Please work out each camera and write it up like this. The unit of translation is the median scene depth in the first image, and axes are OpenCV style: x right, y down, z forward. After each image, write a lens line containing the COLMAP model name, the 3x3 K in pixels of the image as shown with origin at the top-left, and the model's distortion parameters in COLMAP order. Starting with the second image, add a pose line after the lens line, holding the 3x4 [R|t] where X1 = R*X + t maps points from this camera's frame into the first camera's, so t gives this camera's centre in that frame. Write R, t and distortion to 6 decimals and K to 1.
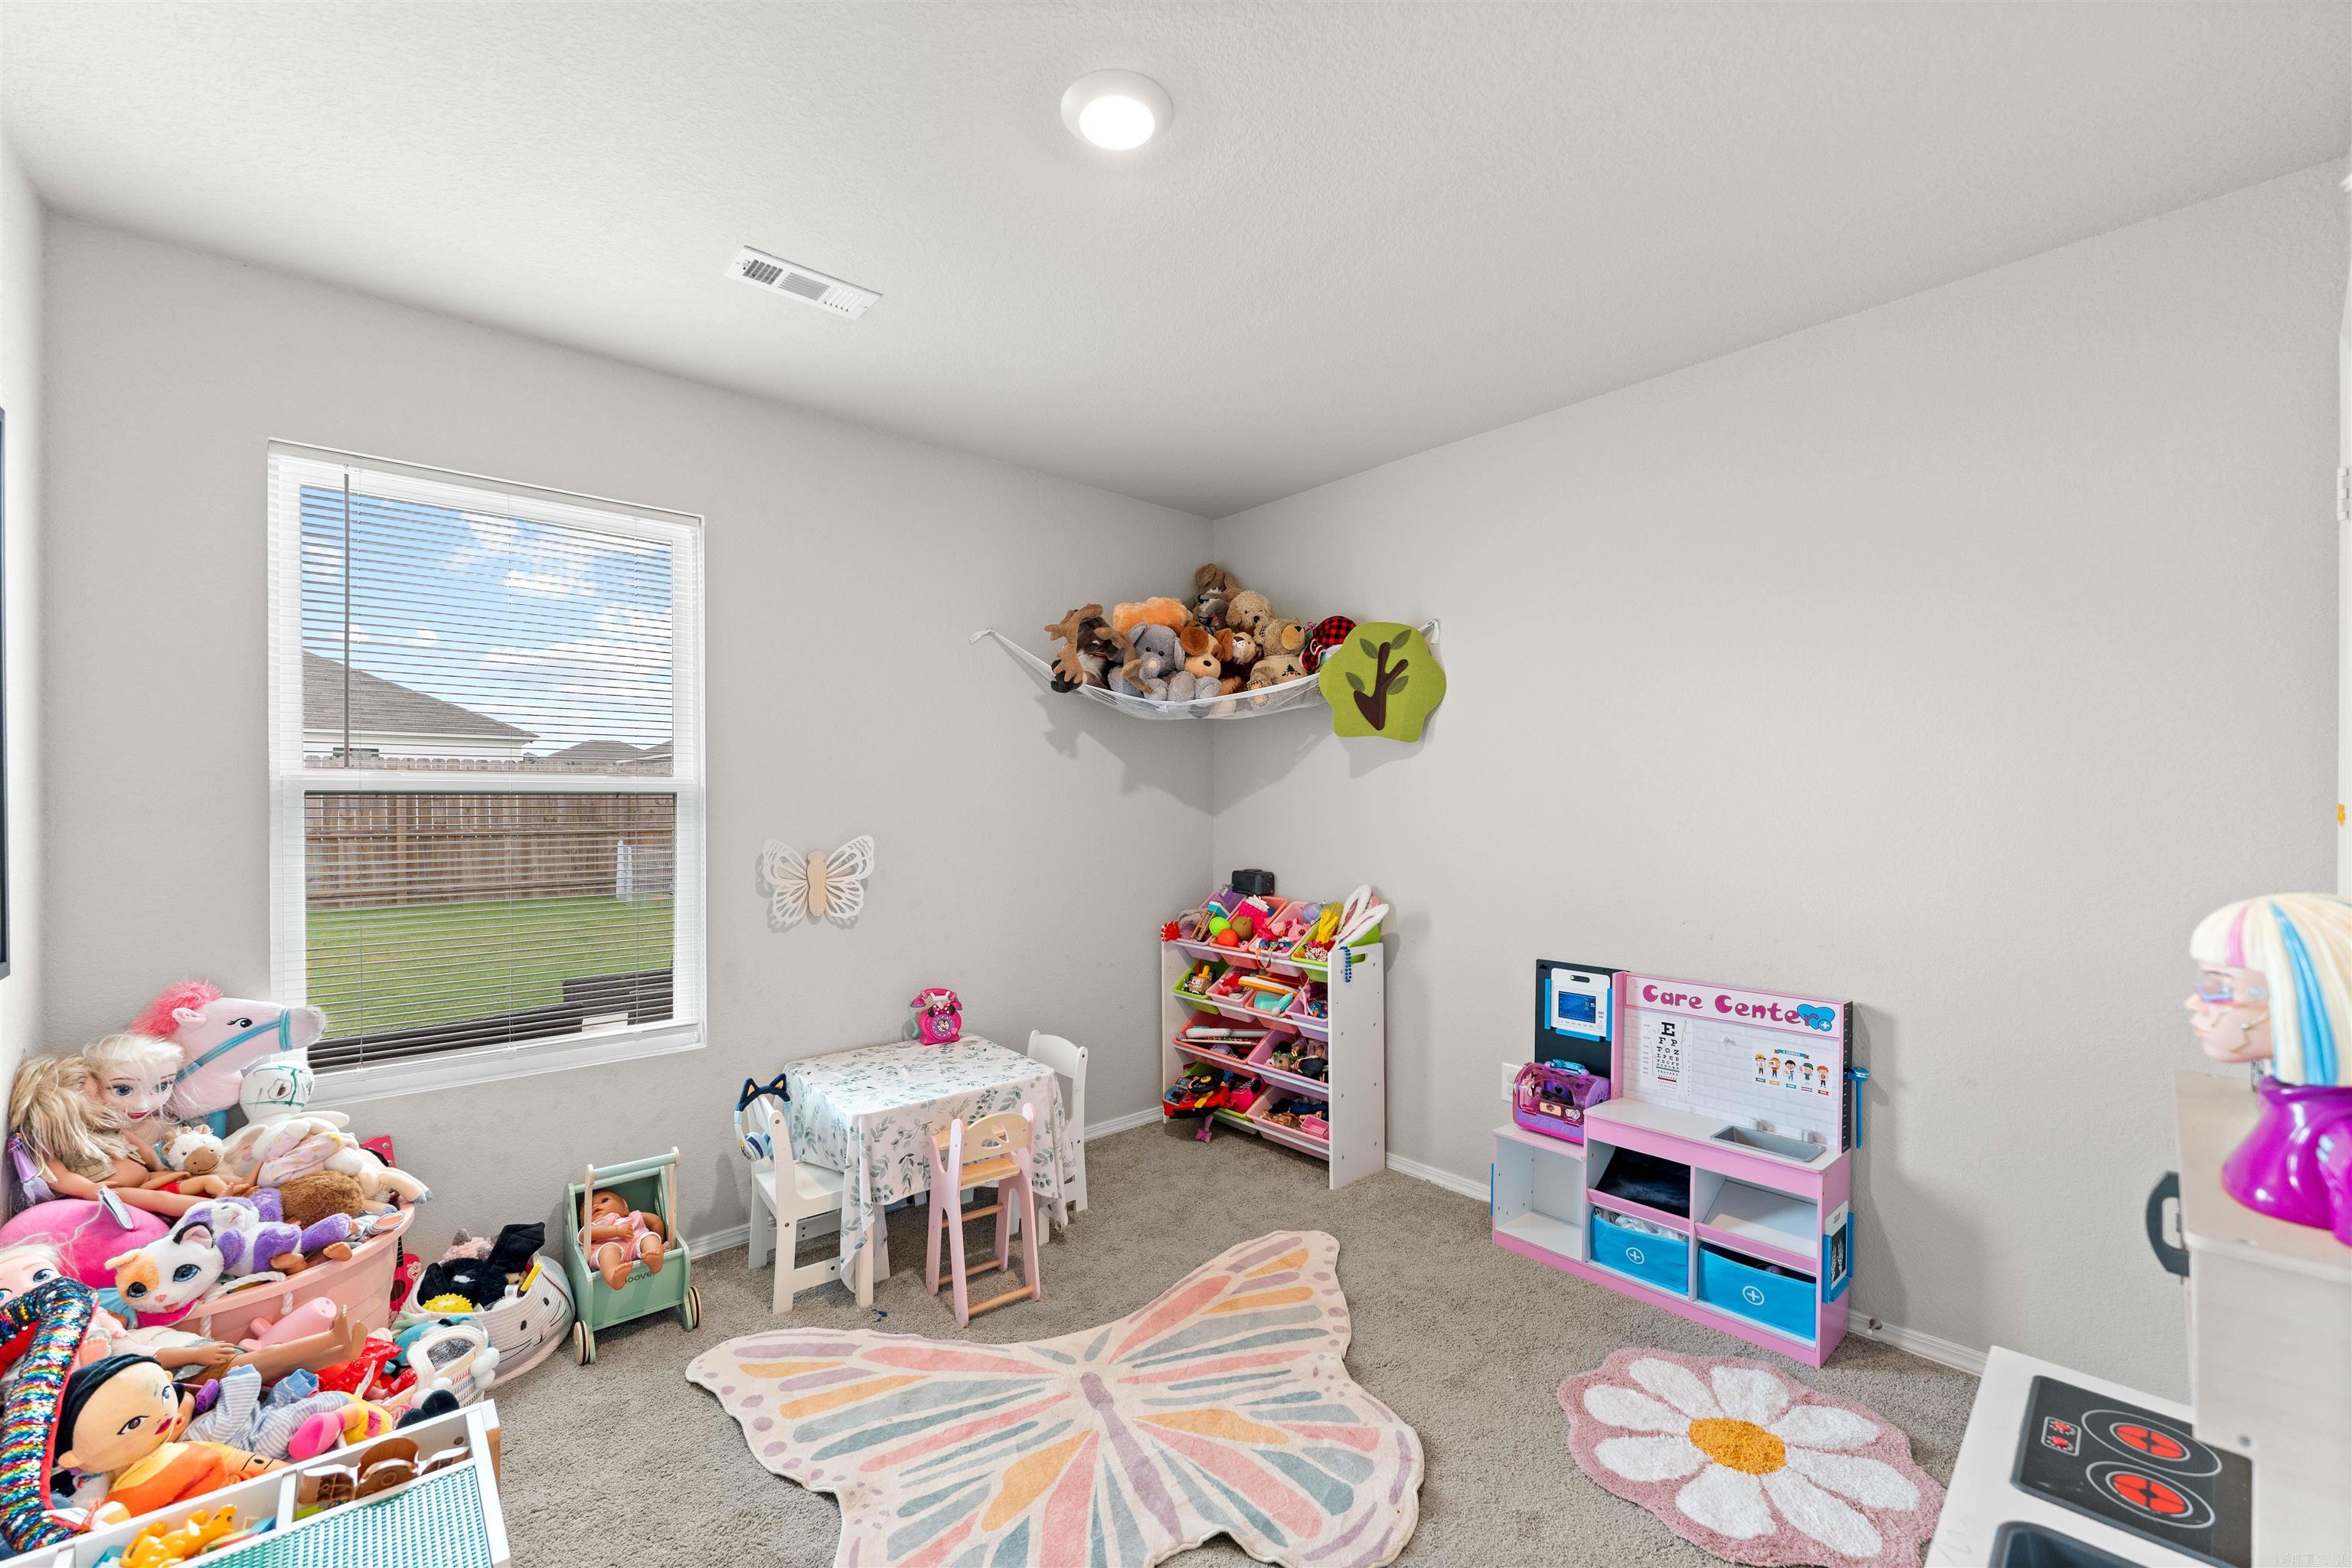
lens RADIAL K [[946.0, 0, 1194.8], [0, 946.0, 808.3], [0, 0, 1]] dist [-0.001583, -0.000009]
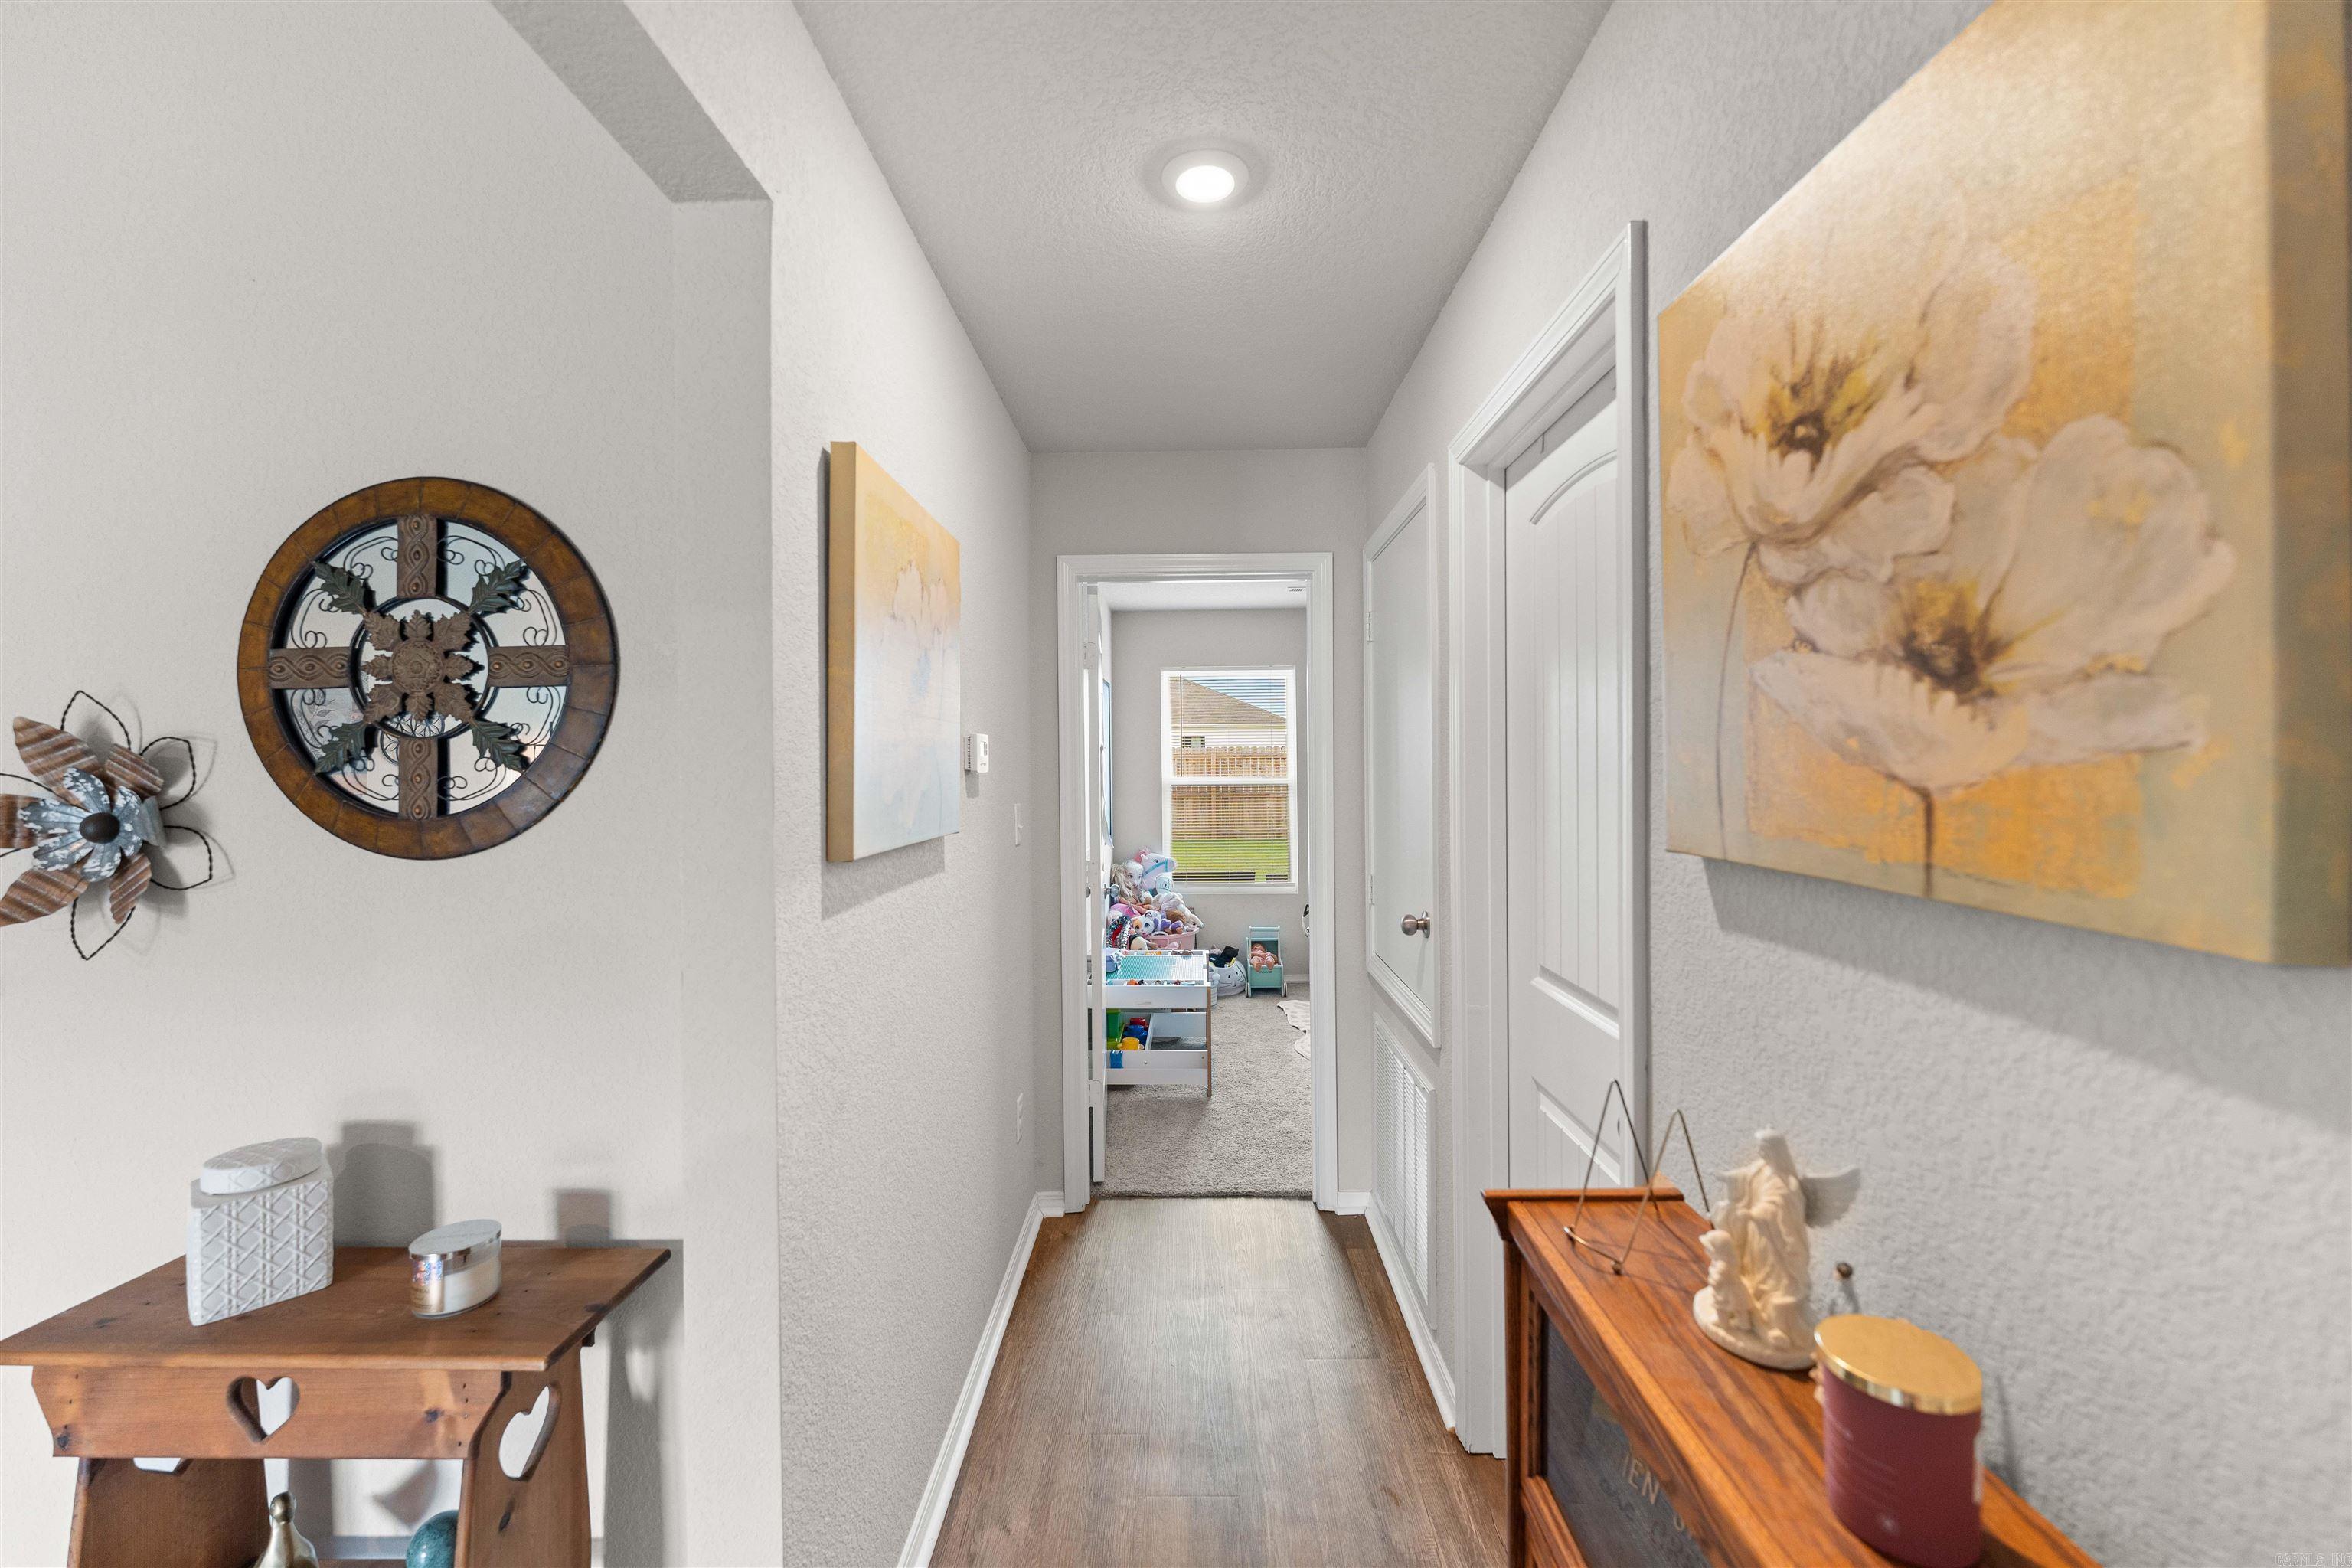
lens RADIAL K [[946.0, 0, 1167.0], [0, 946.0, 768.3], [0, 0, 1]] dist [-0.001583, -0.000009]
pose [[0.727456, -0.006961, -0.686119, 0.852911], [0.004047, 0.999975, -0.005855, -0.040349], [0.686143, 0.001483, 0.727466, -0.918234]]
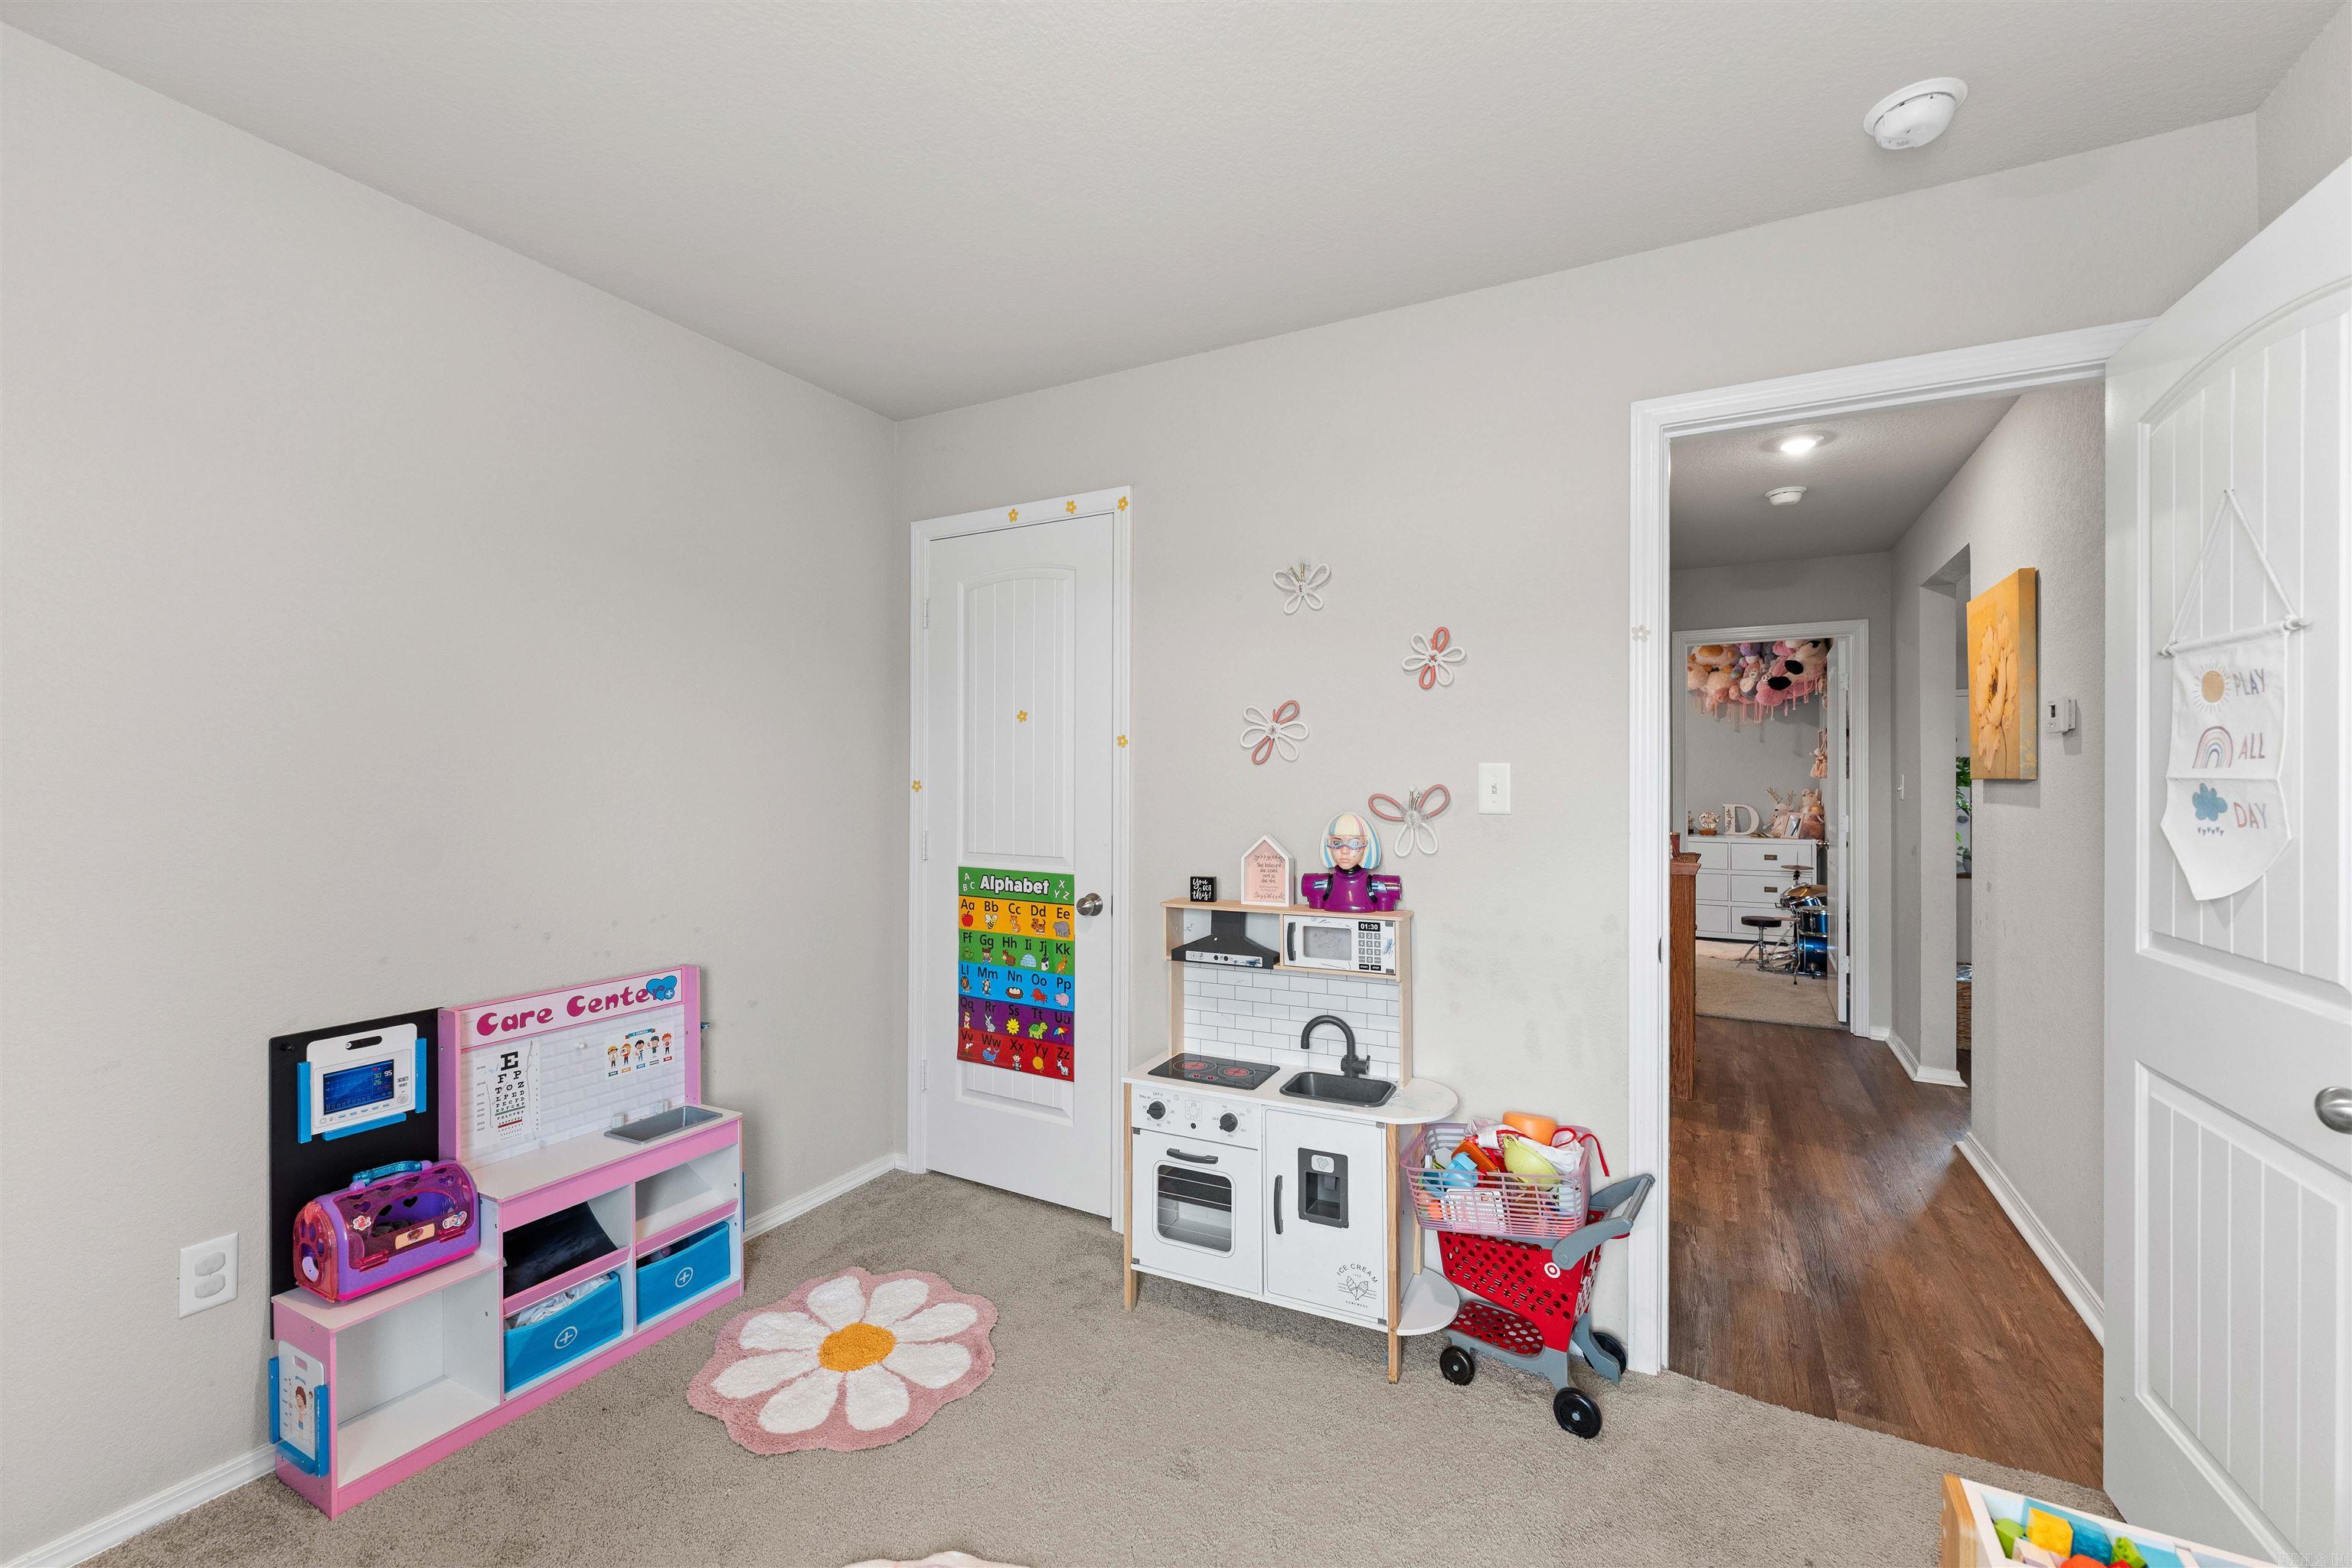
lens RADIAL K [[946.0, 0, 1171.8], [0, 946.0, 780.5], [0, 0, 1]] dist [-0.001583, -0.000009]
pose [[-0.327821, 0.000453, 0.944740, -0.480568], [0.008711, 0.999959, 0.002543, -0.003230], [-0.944700, 0.009063, -0.327811, 0.783189]]
